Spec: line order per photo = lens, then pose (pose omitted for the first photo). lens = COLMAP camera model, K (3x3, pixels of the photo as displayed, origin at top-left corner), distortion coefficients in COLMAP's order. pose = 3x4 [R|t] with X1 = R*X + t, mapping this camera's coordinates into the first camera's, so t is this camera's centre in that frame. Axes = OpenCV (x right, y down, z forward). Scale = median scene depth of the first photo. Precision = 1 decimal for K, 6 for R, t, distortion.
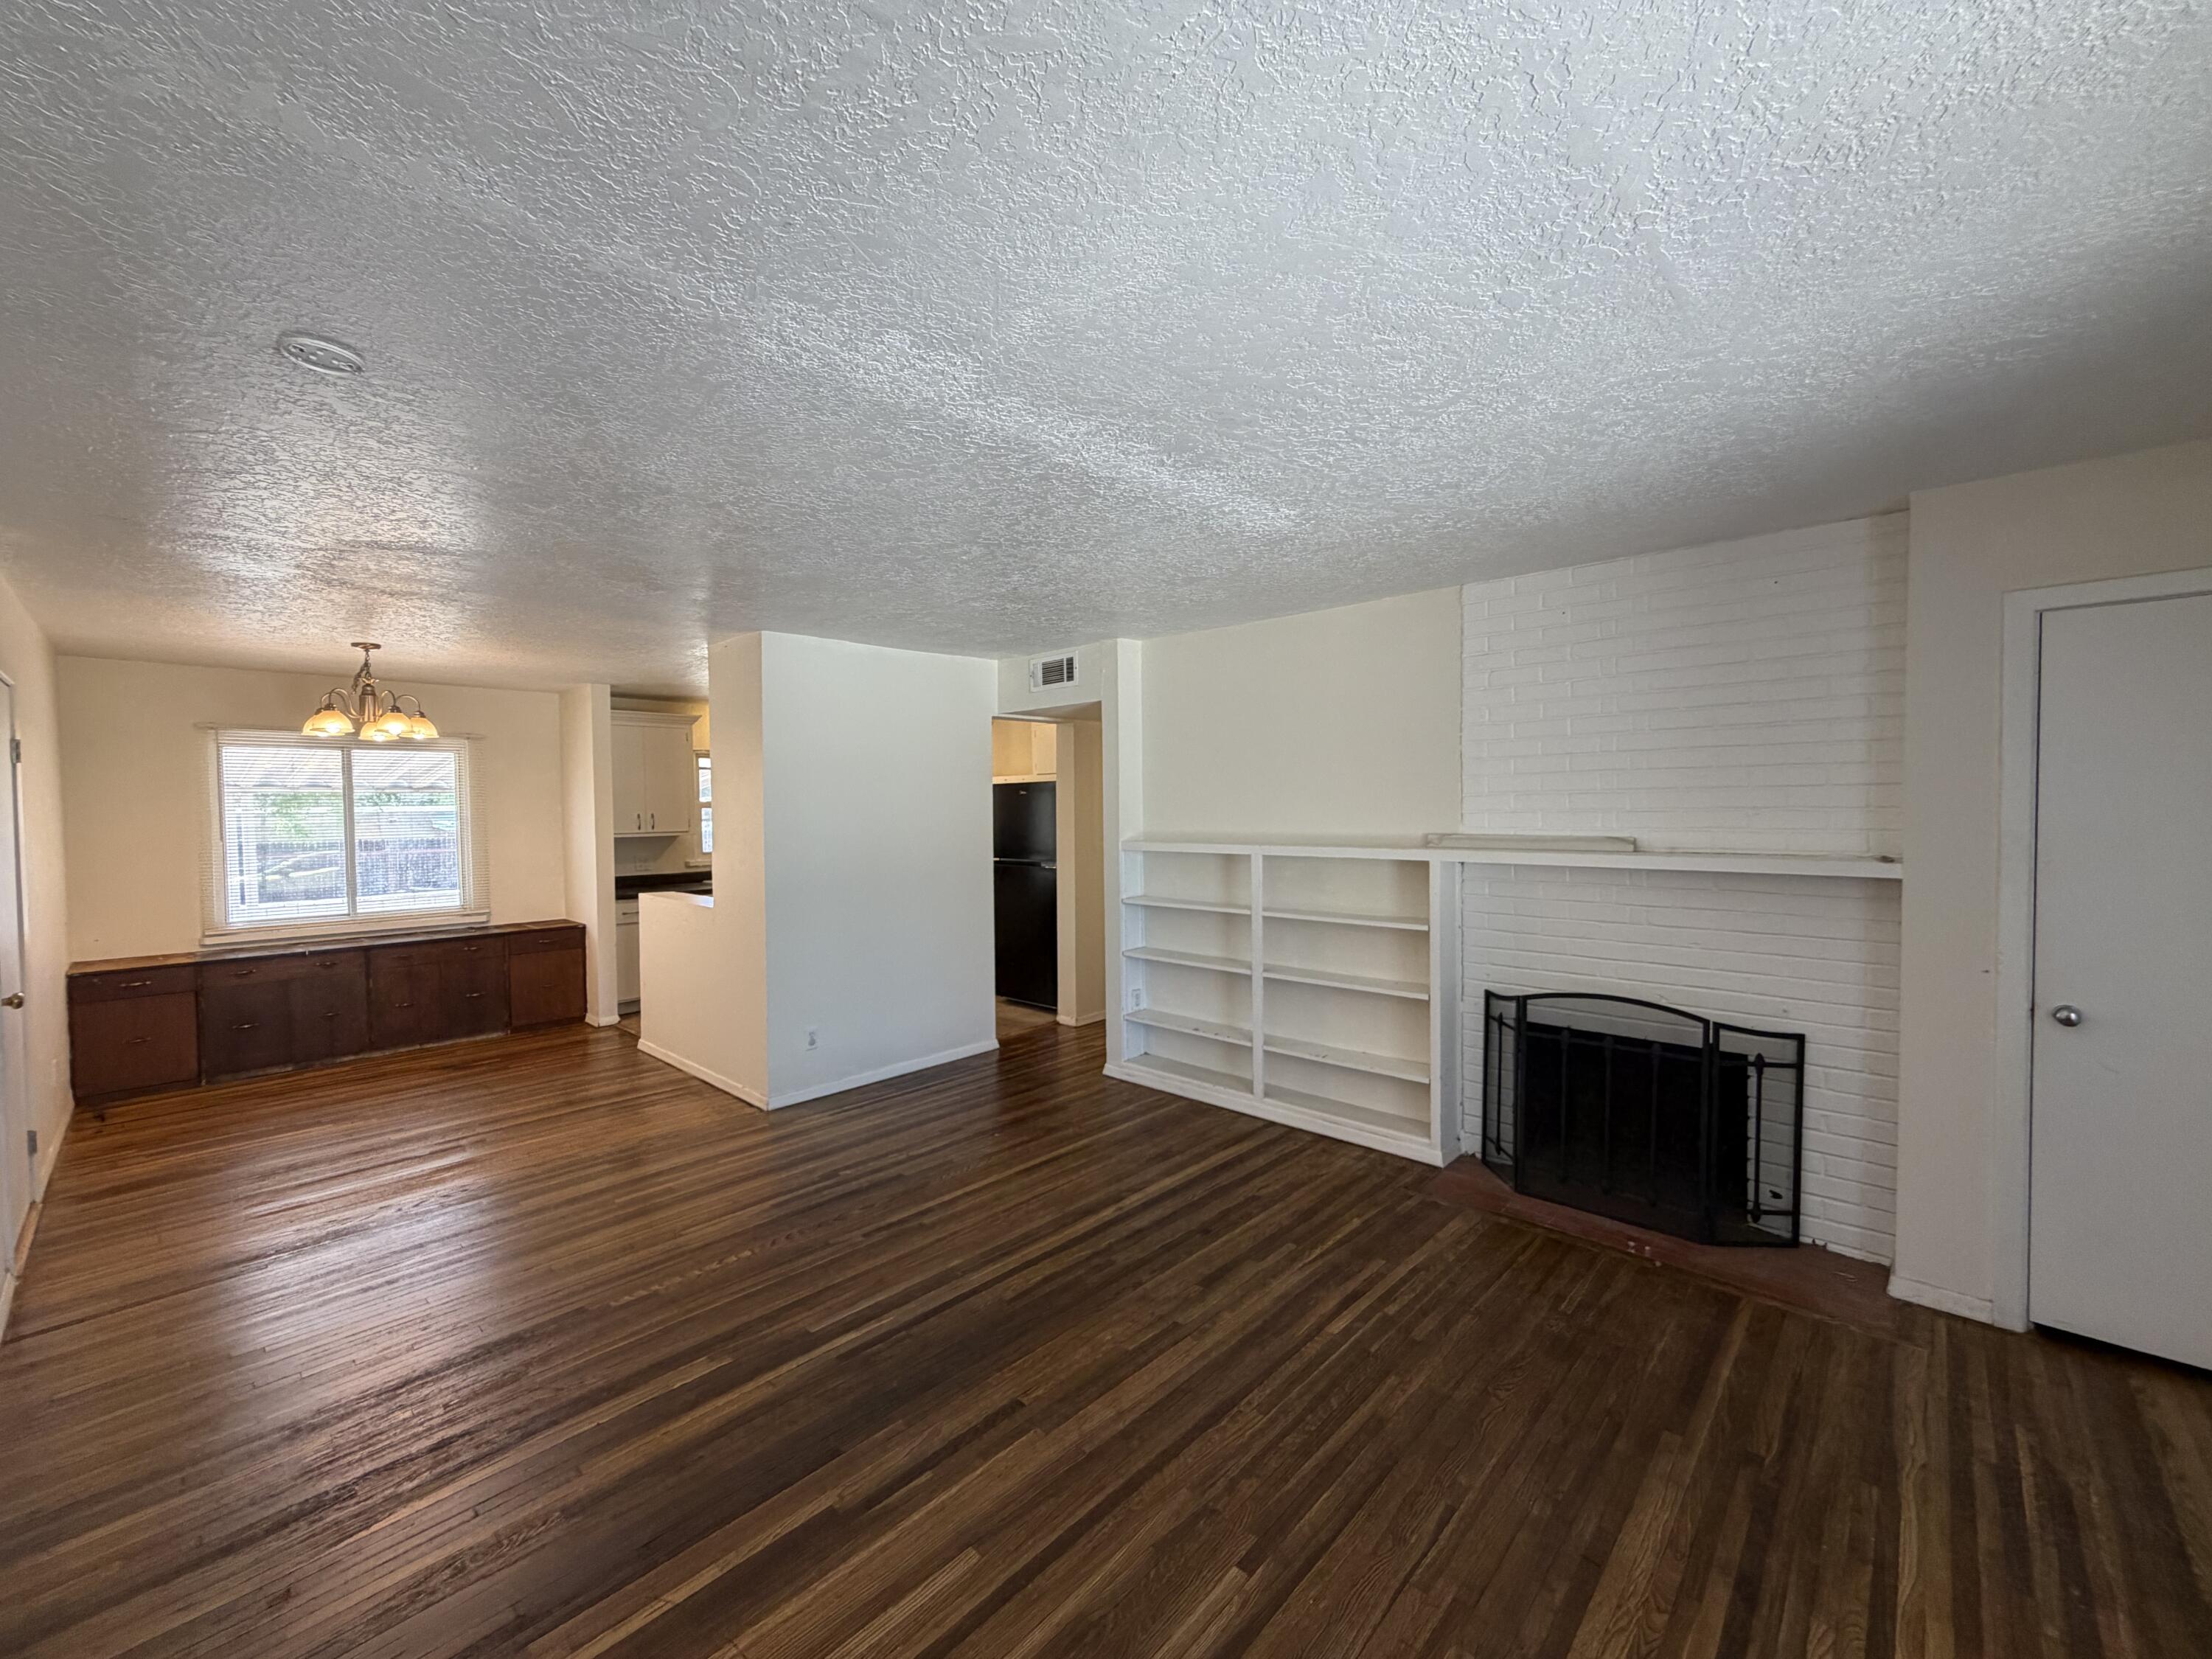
lens RADIAL K [[893.8, 0, 1102.0], [0, 893.8, 836.1], [0, 0, 1]] dist [0.000007, 0.000012]
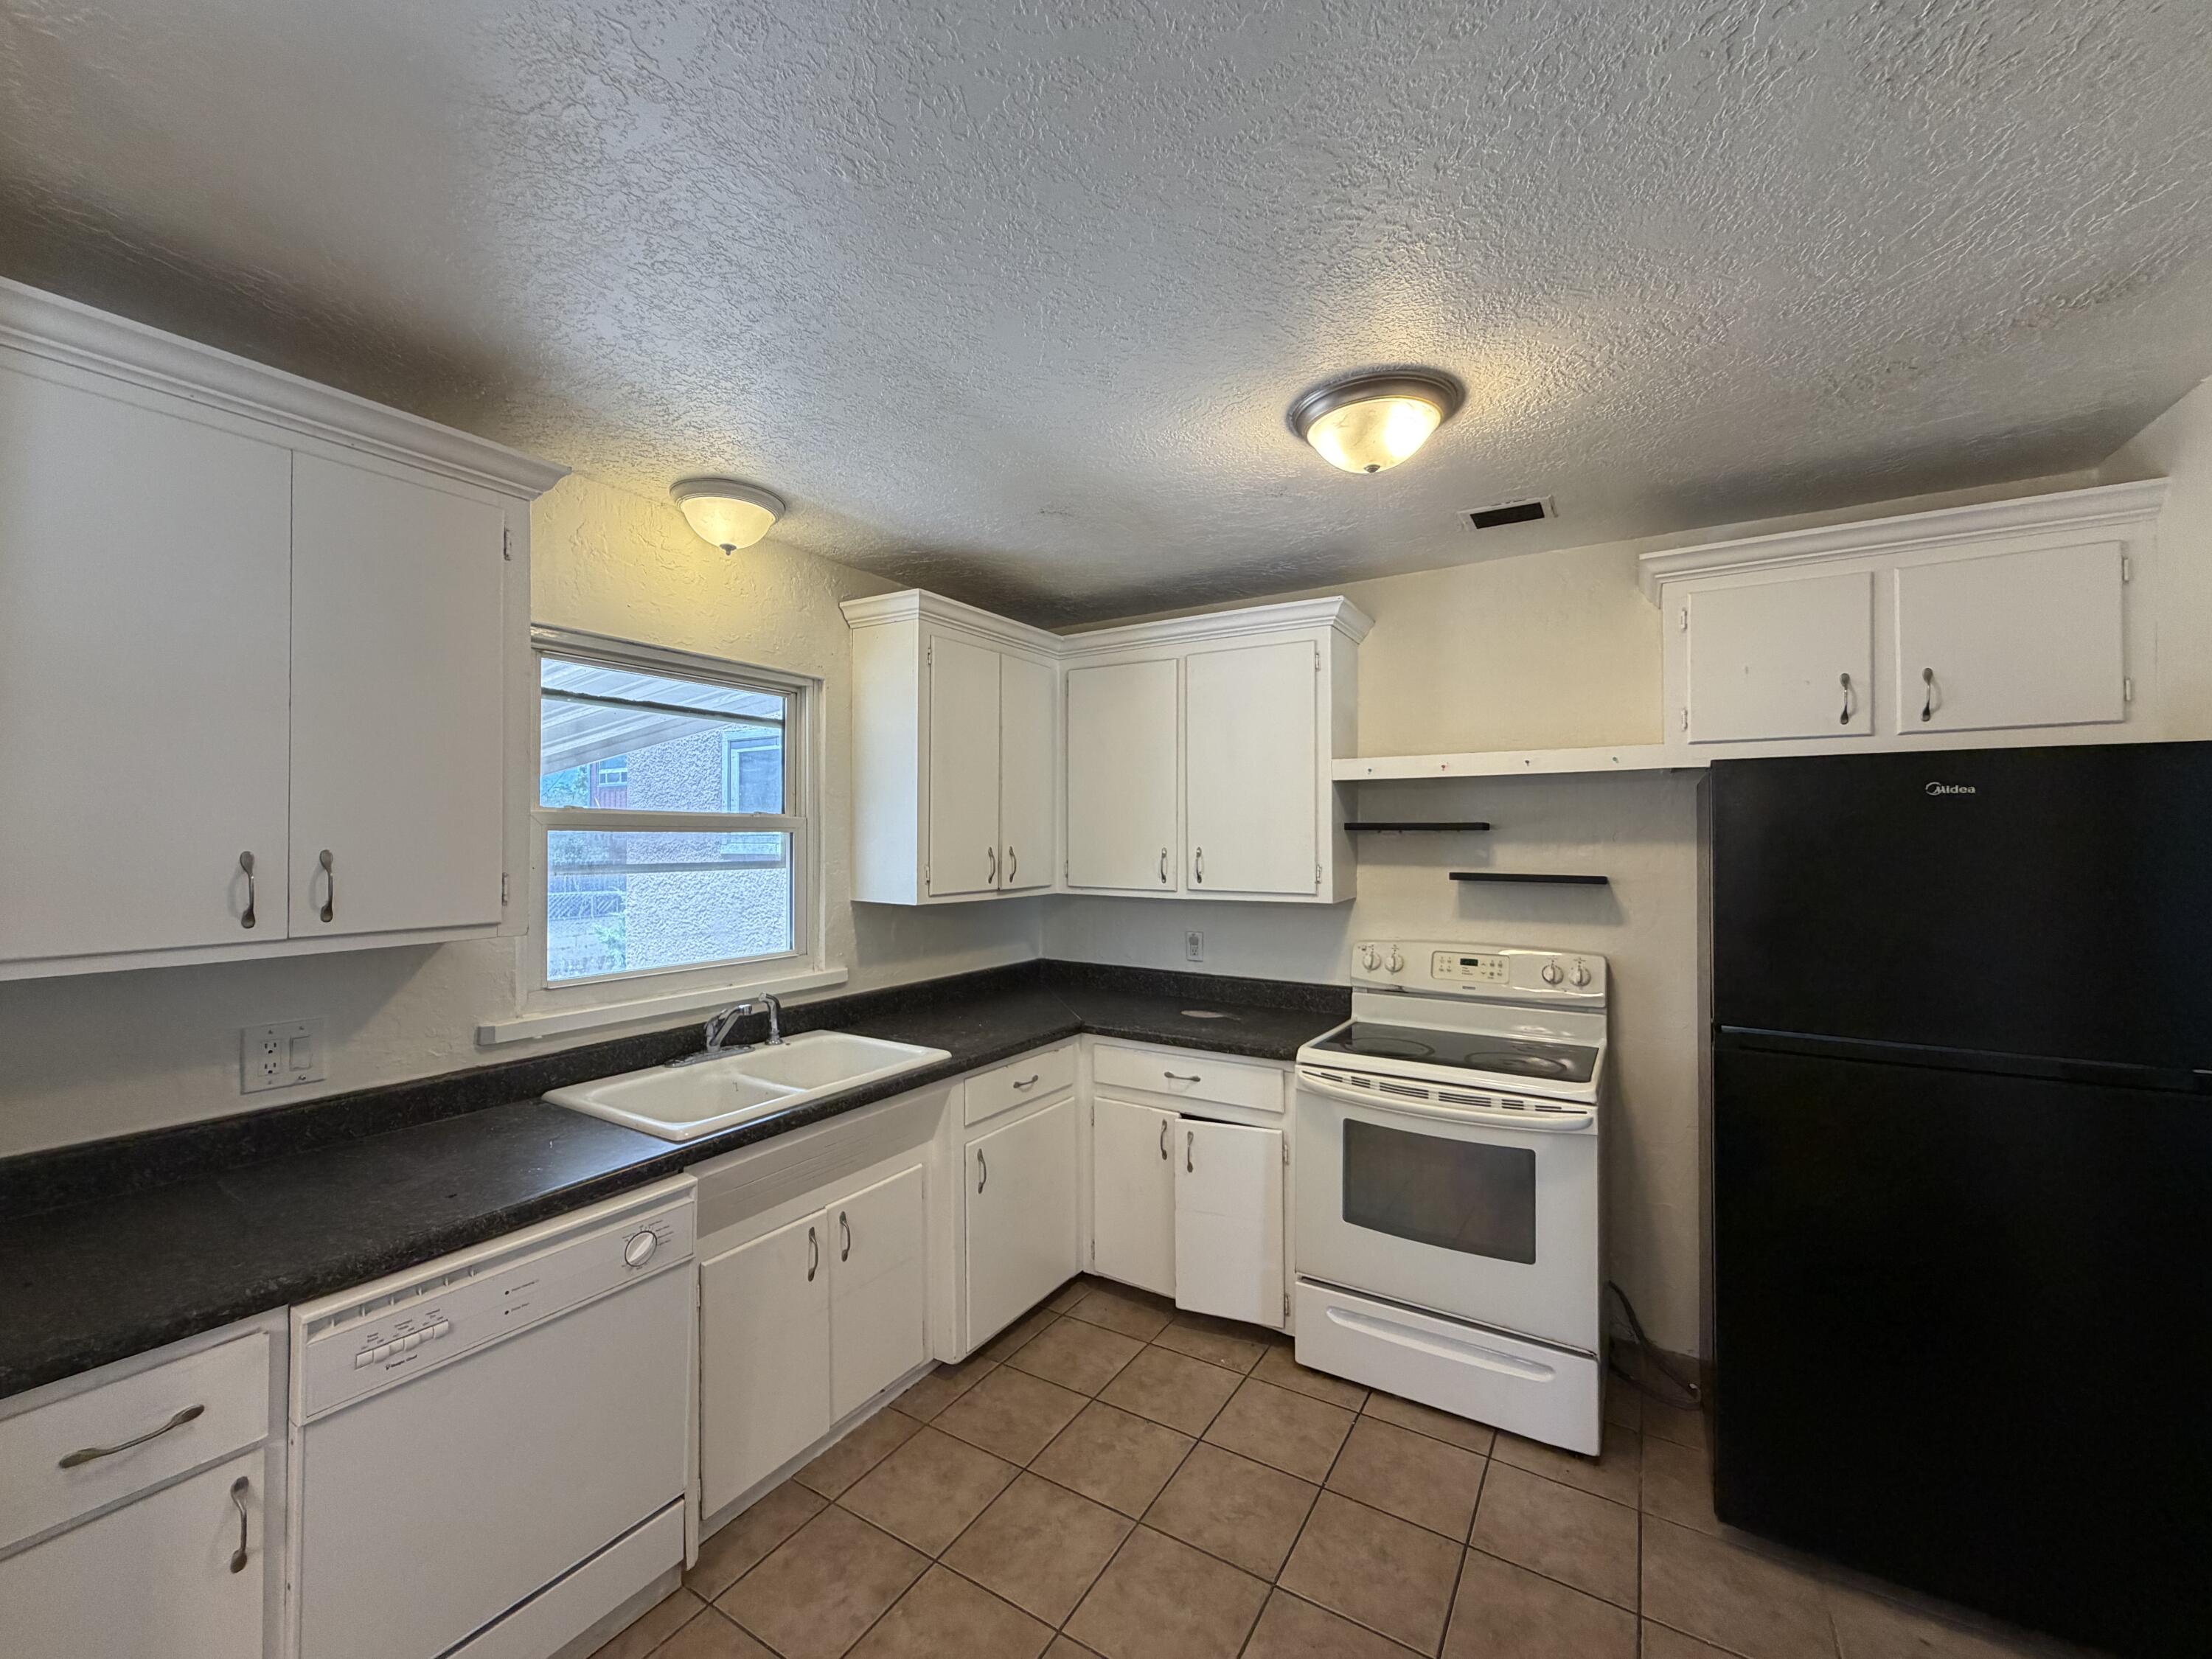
lens RADIAL K [[893.8, 0, 1104.9], [0, 893.8, 832.2], [0, 0, 1]] dist [0.000007, 0.000012]
pose [[0.980176, 0.009622, 0.197893, -0.341733], [-0.000085, 0.998841, -0.048142, -0.017949], [-0.198126, 0.047170, 0.979041, 0.711027]]
